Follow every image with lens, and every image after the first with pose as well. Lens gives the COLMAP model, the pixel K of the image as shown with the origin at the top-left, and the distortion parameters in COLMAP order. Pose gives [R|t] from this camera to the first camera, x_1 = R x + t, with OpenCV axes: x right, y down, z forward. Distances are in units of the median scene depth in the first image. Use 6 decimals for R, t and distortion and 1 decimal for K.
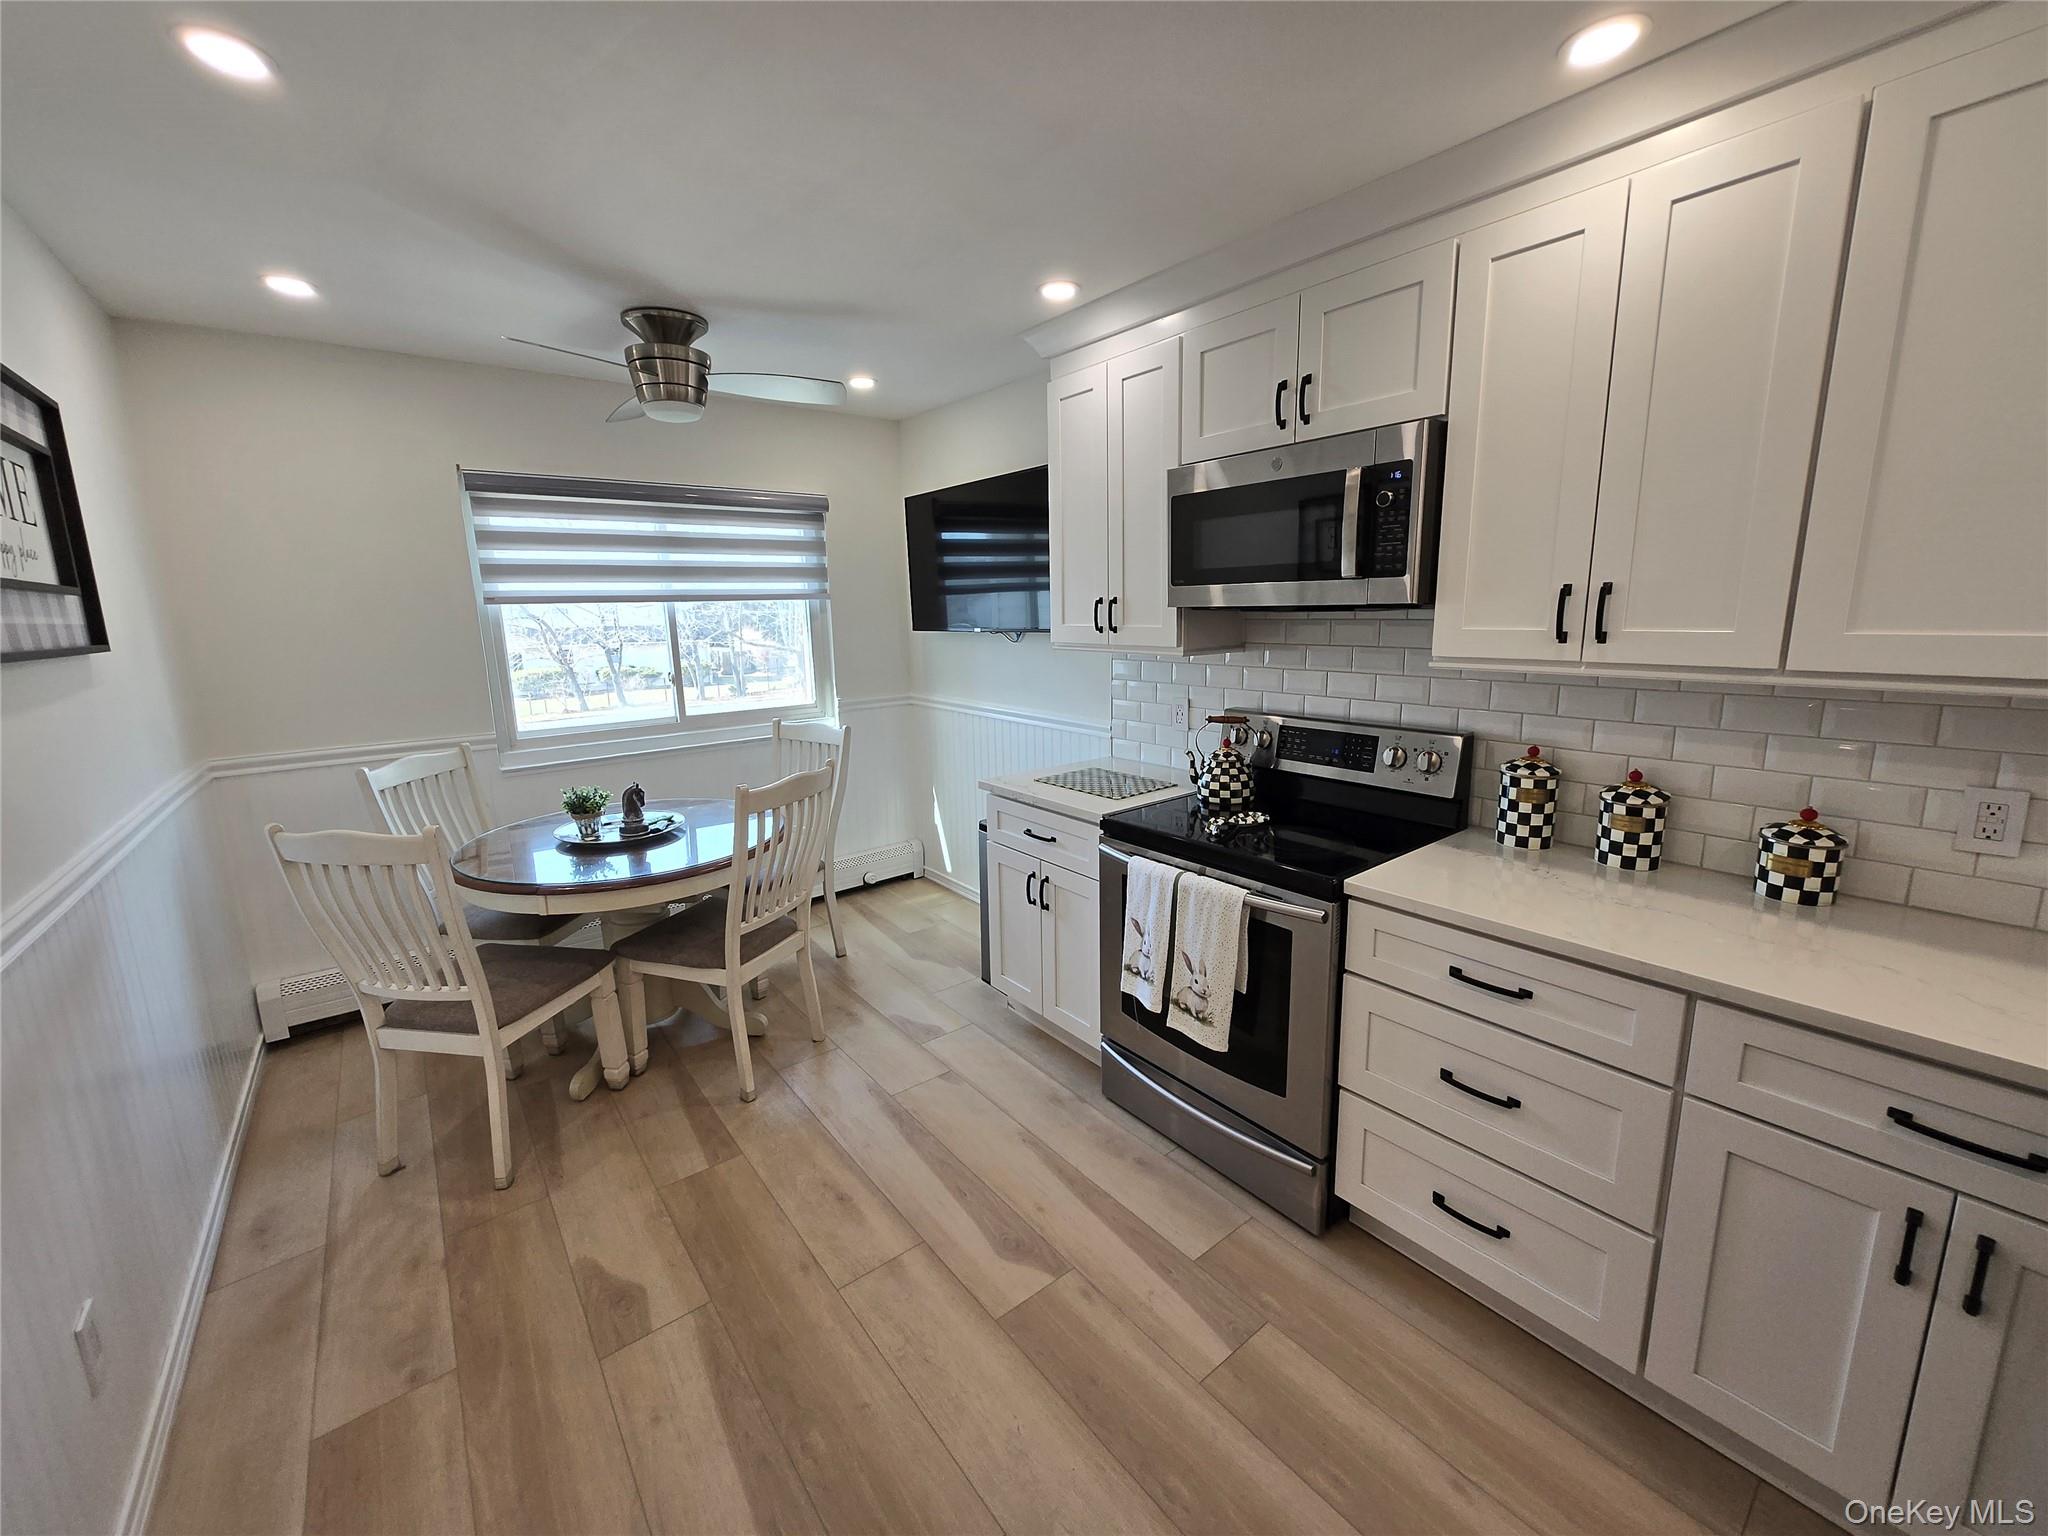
lens RADIAL K [[802.3, 0, 1022.3], [0, 802.3, 757.4], [0, 0, 1]] dist [-0.001071, -0.000655]
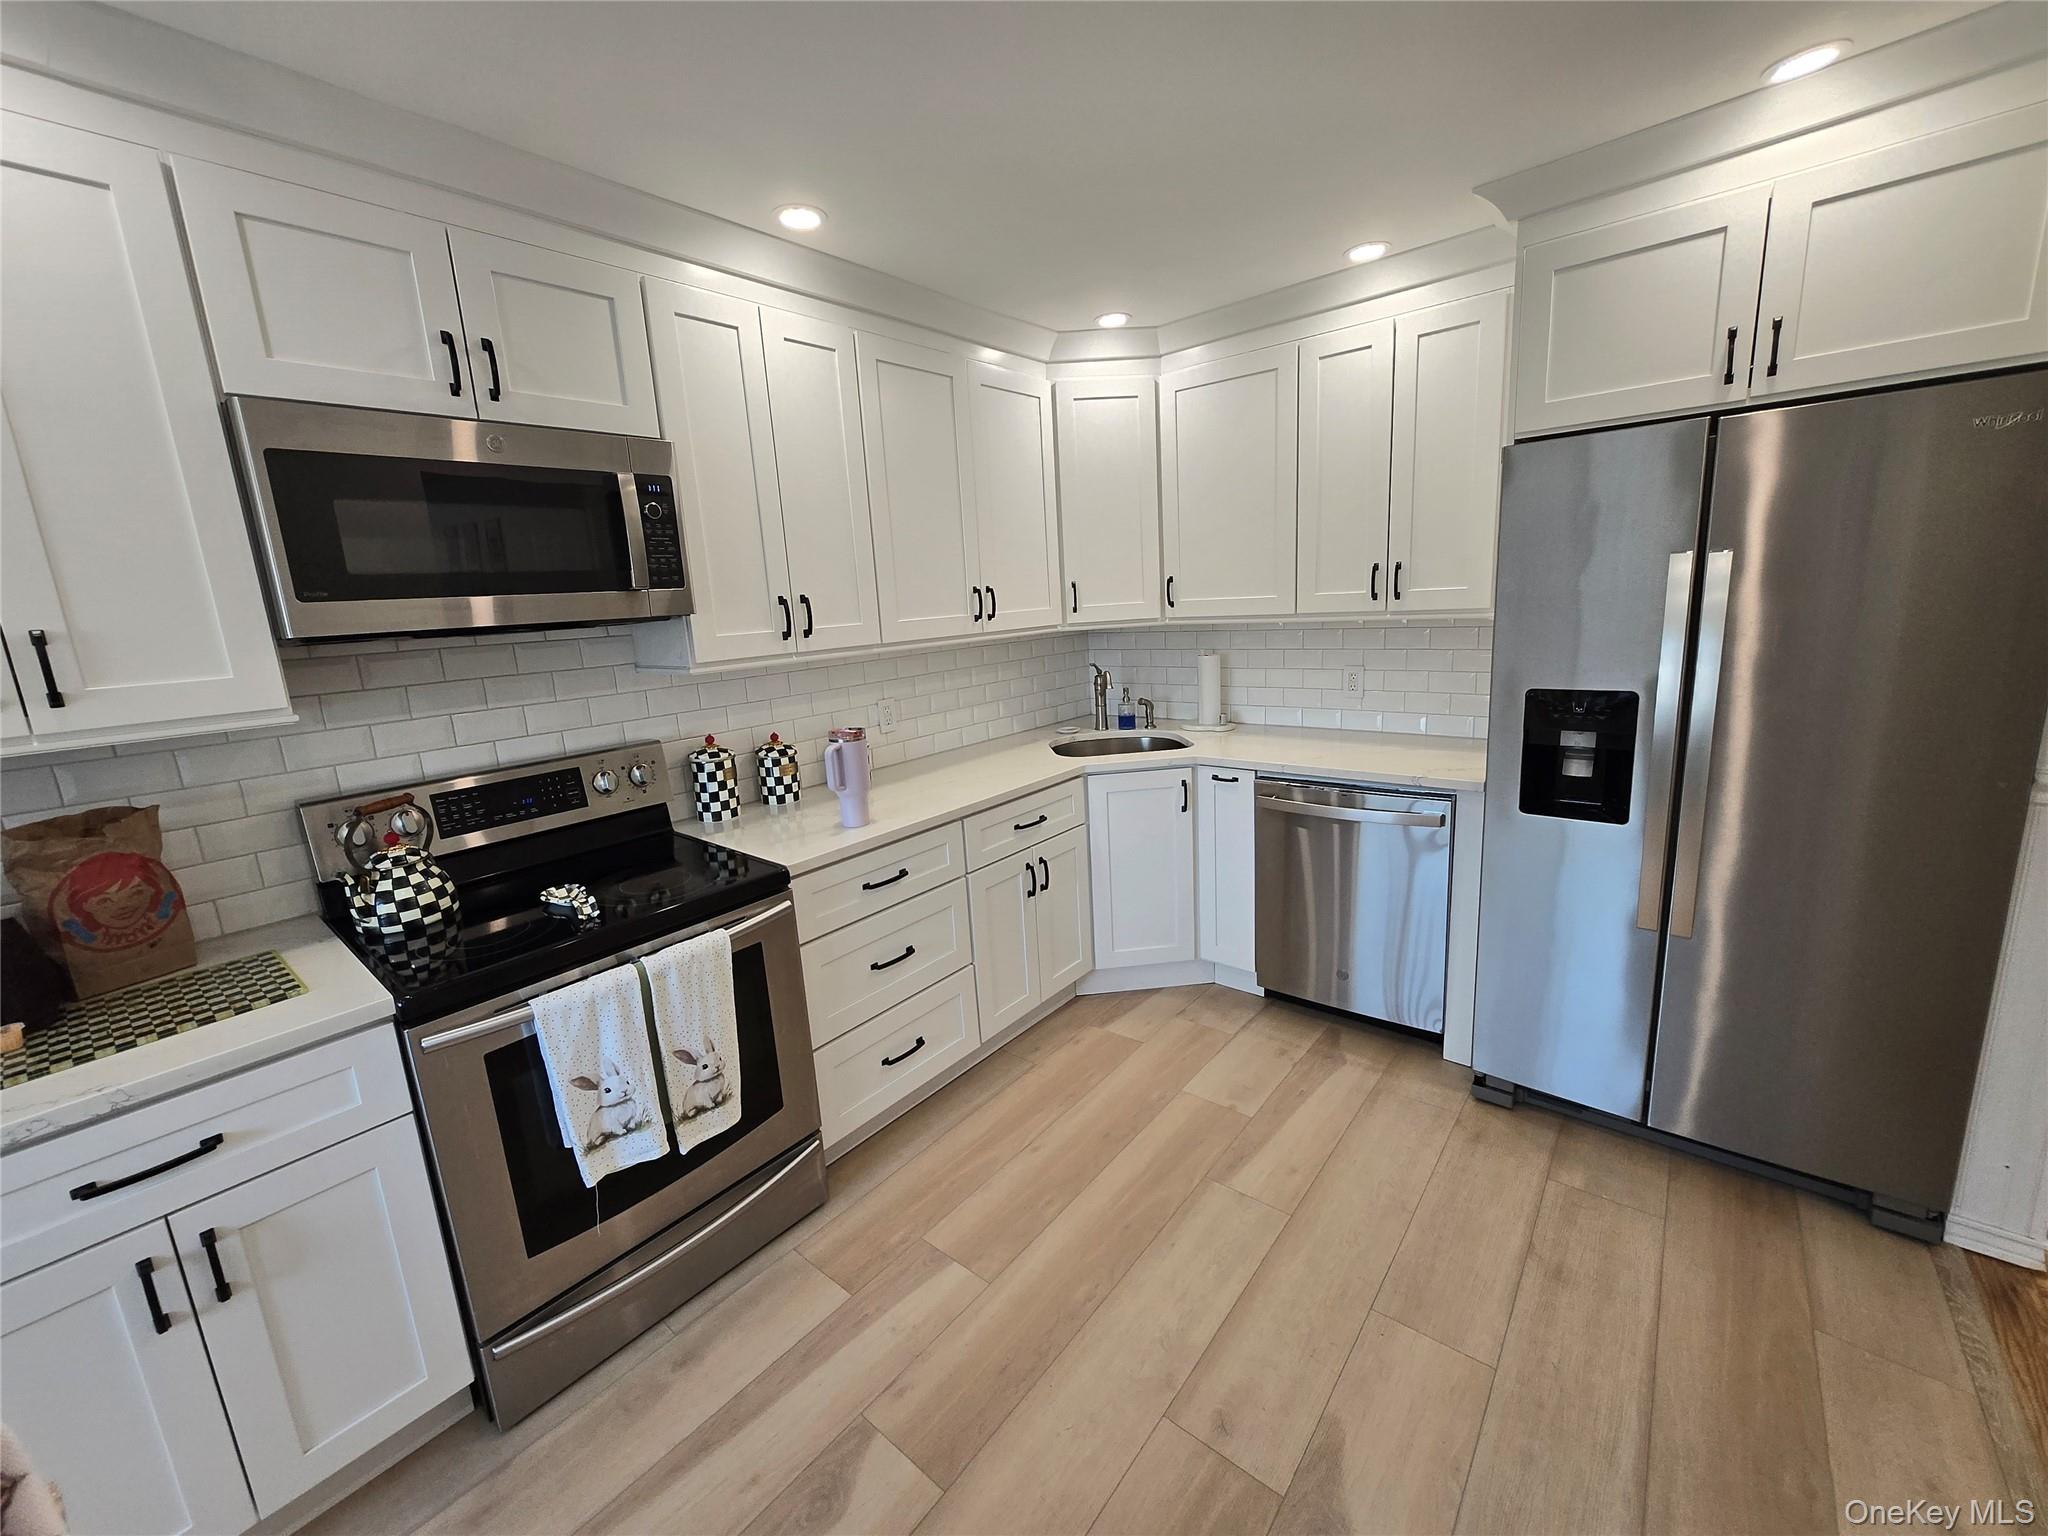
lens RADIAL K [[802.3, 0, 1021.0], [0, 802.3, 758.8], [0, 0, 1]] dist [-0.001071, -0.000655]
pose [[-0.196706, -0.166719, 0.966184, -0.622129], [0.242675, 0.946496, 0.212729, -0.124256], [-0.949956, 0.276313, -0.145723, 0.753353]]
